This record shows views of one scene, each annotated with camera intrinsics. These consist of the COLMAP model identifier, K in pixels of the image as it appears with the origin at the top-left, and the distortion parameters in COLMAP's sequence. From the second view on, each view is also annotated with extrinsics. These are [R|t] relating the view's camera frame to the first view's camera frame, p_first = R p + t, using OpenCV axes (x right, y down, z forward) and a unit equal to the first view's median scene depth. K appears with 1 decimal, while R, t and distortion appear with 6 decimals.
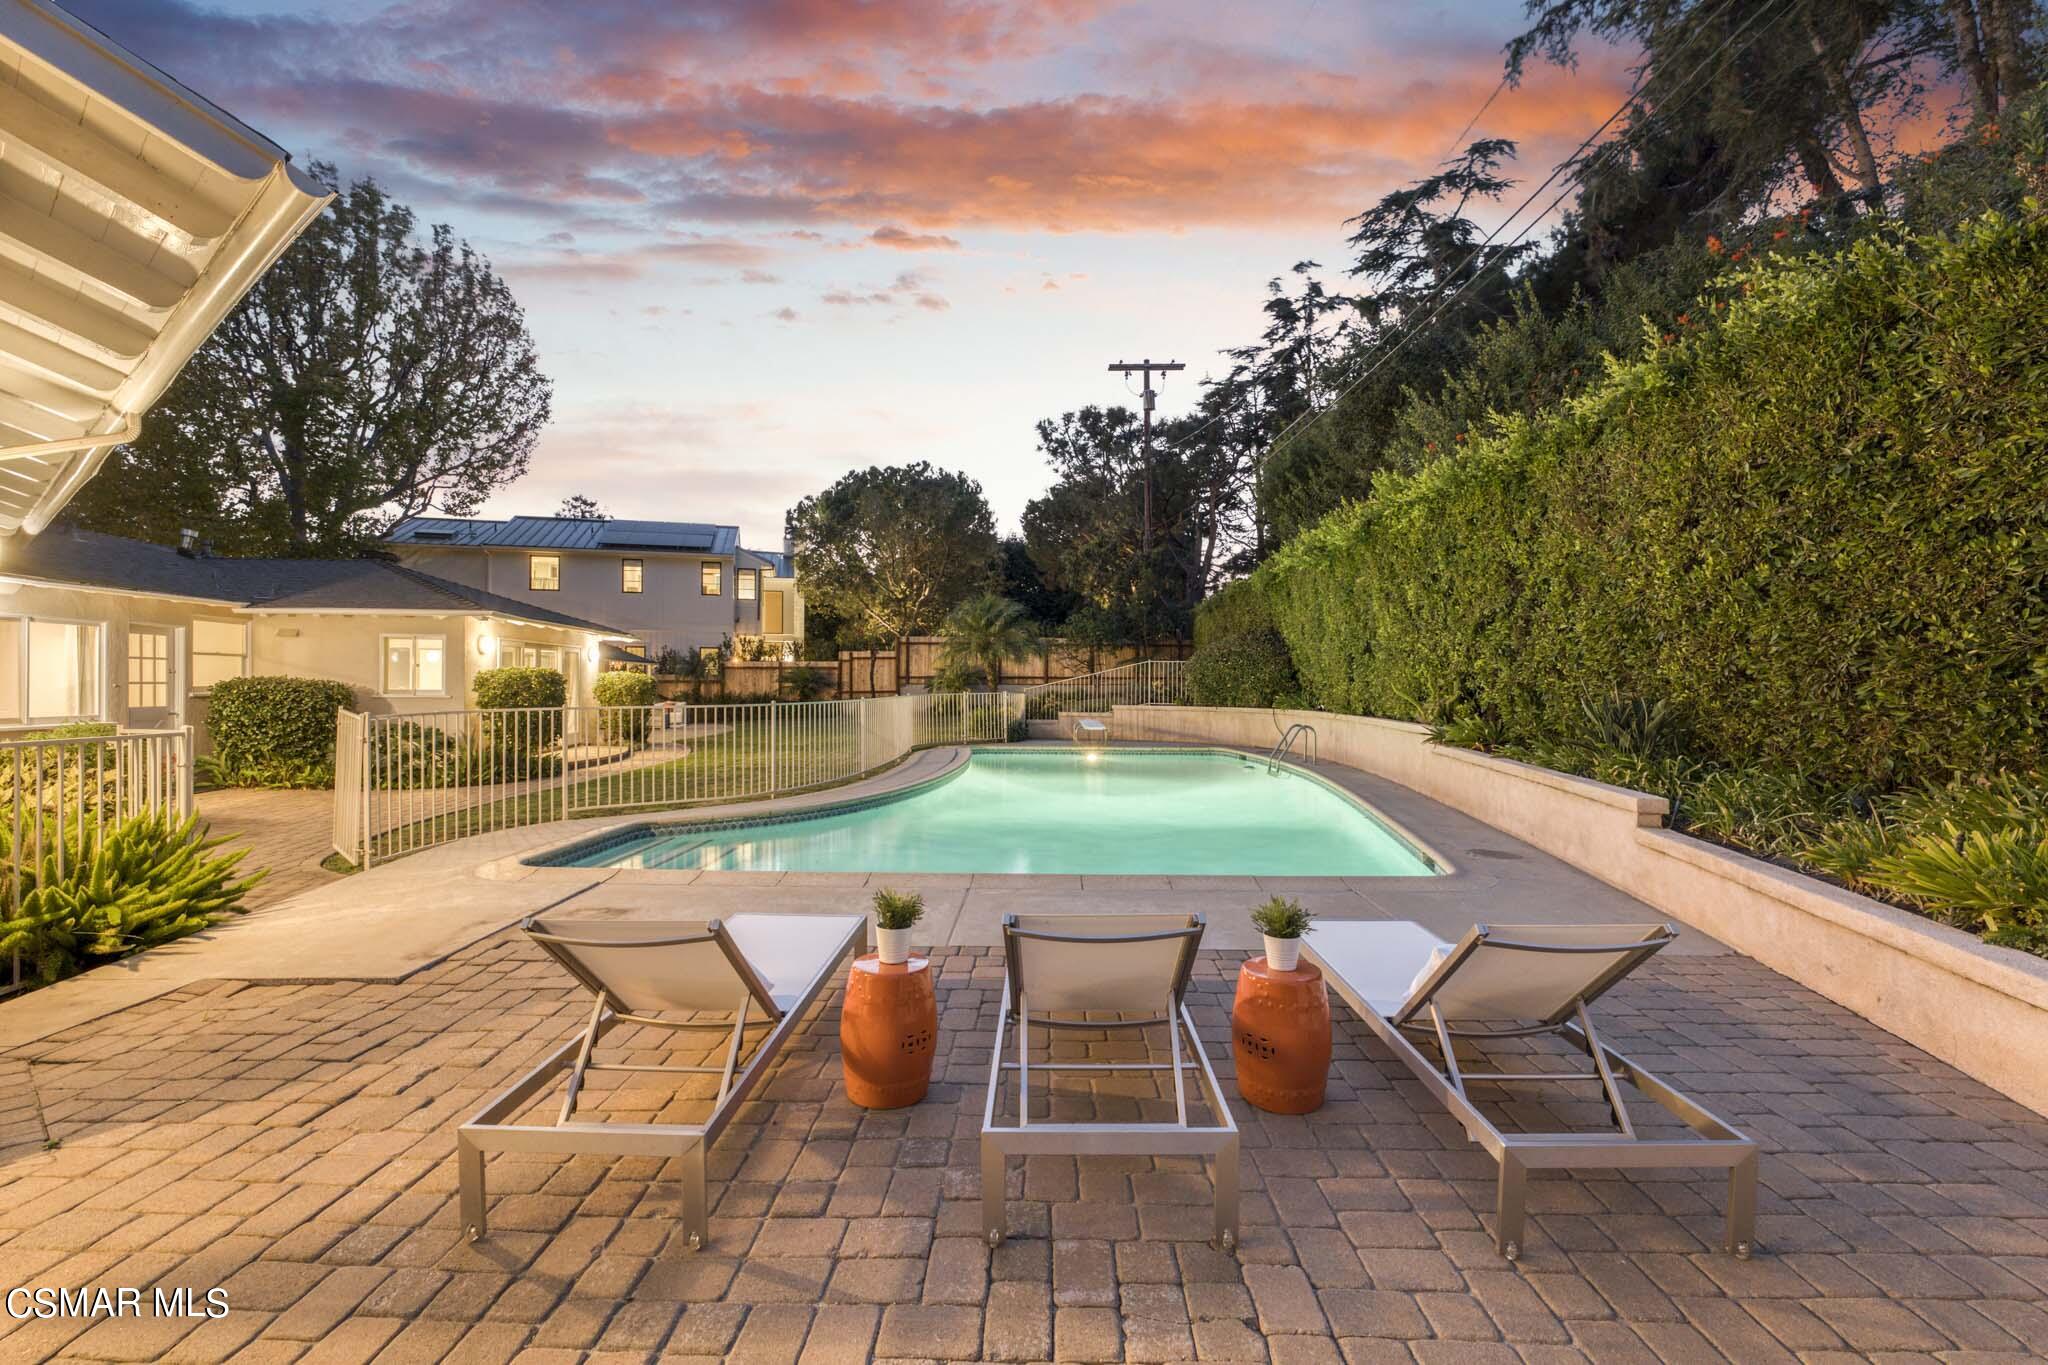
lens RADIAL K [[819.6, 0, 1024.0], [0, 819.6, 682.5], [0, 0, 1]] dist [-0.016781, -0.000081]
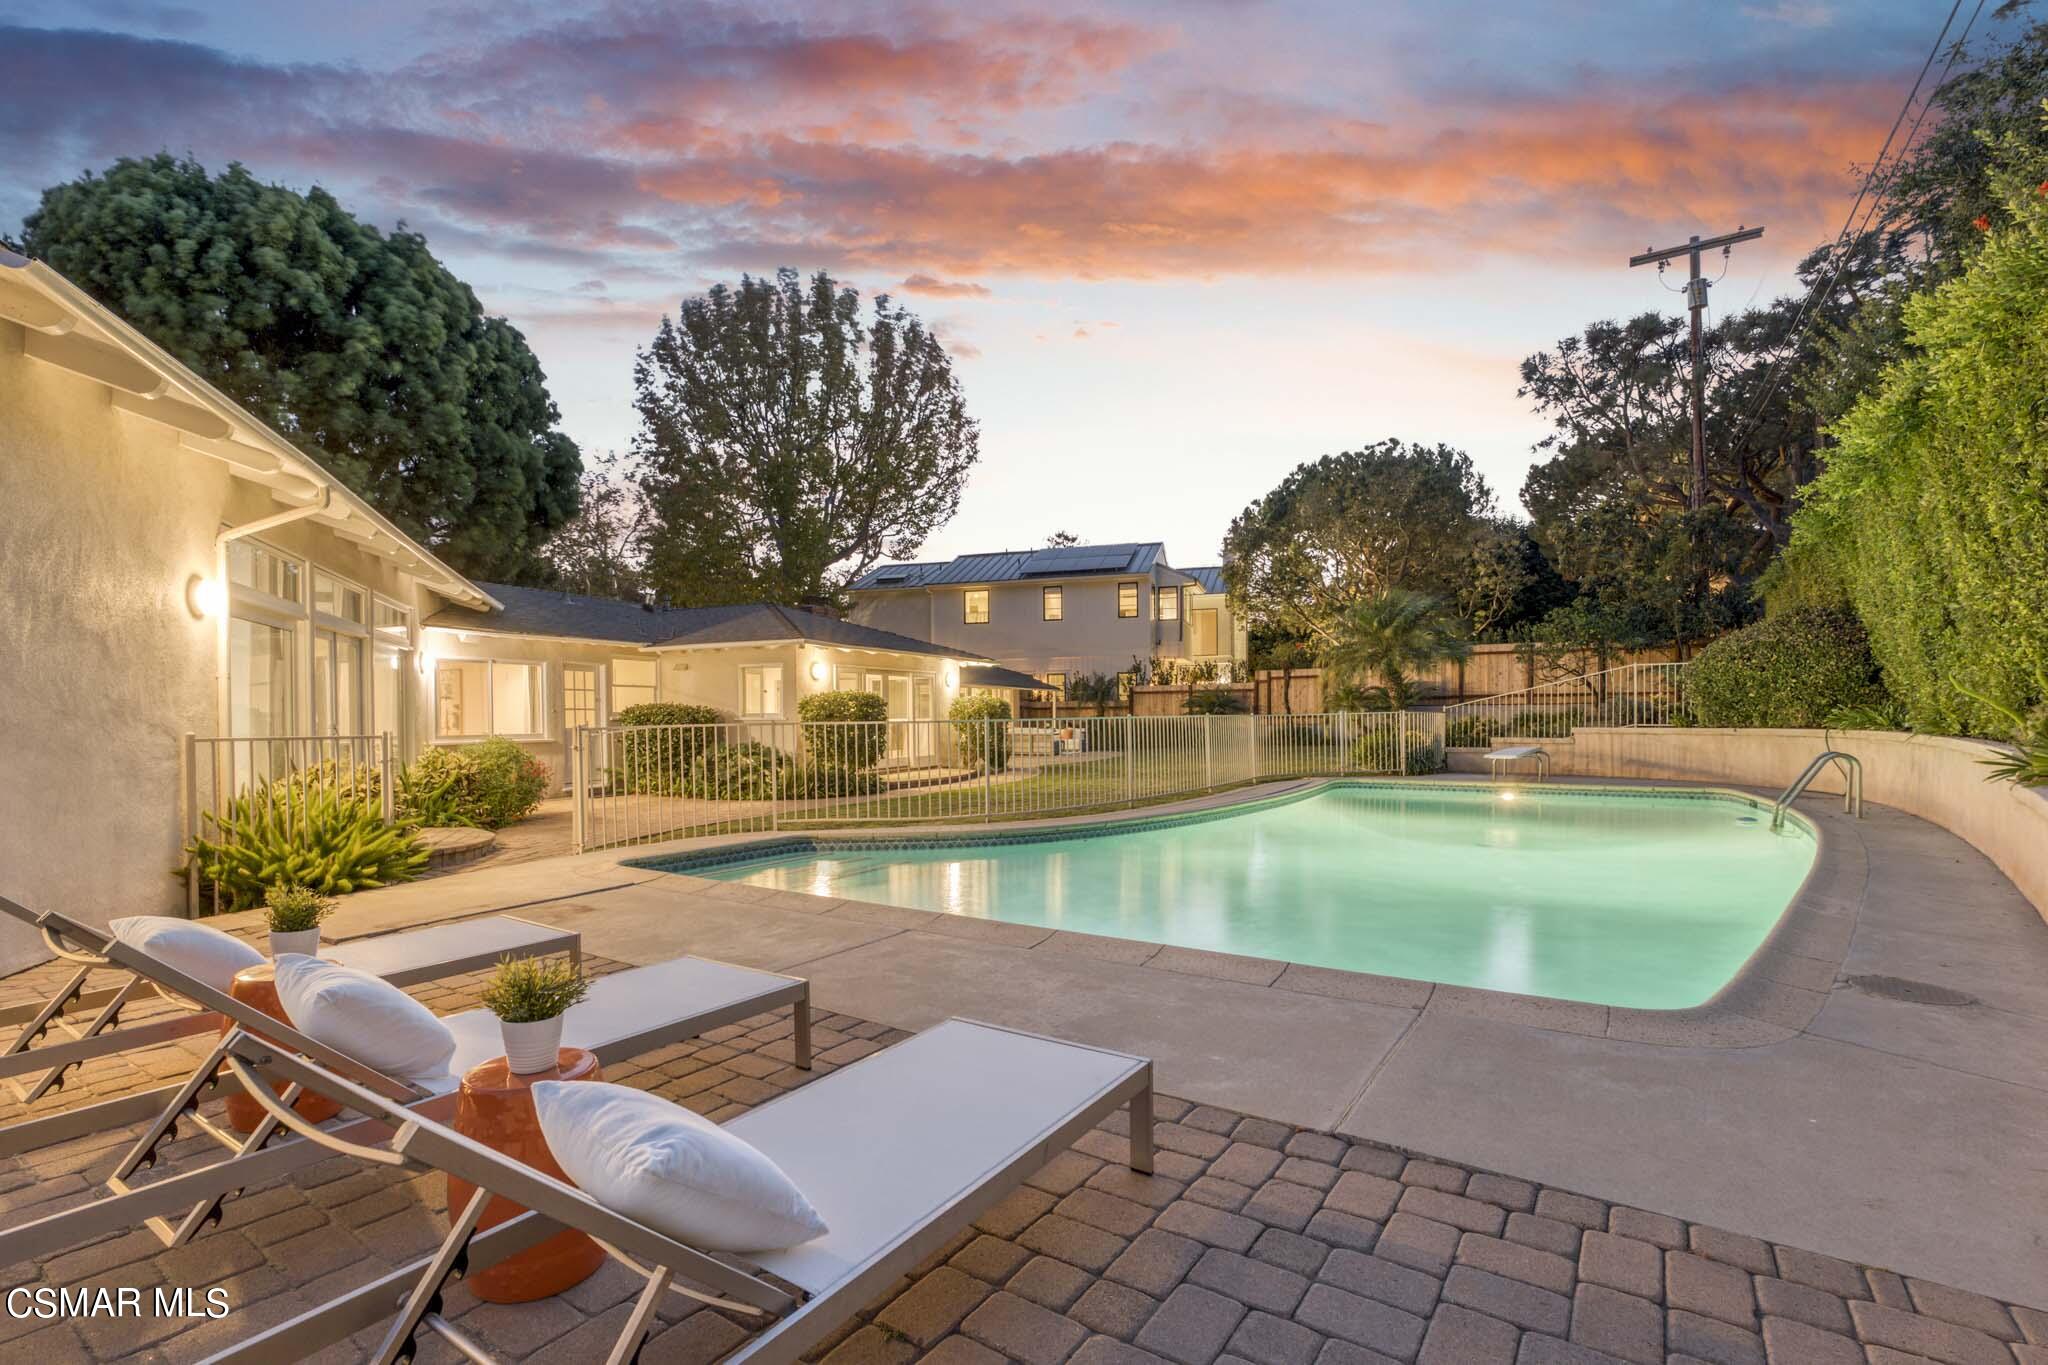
lens RADIAL K [[901.5, 0, 1023.5], [0, 901.5, 728.2], [0, 0, 1]] dist [-0.011354, -0.000299]
pose [[0.846944, -0.005838, -0.531650, 0.086990], [0.015517, 0.999785, 0.013741, 0.007220], [0.531456, -0.019887, 0.846853, 0.053120]]
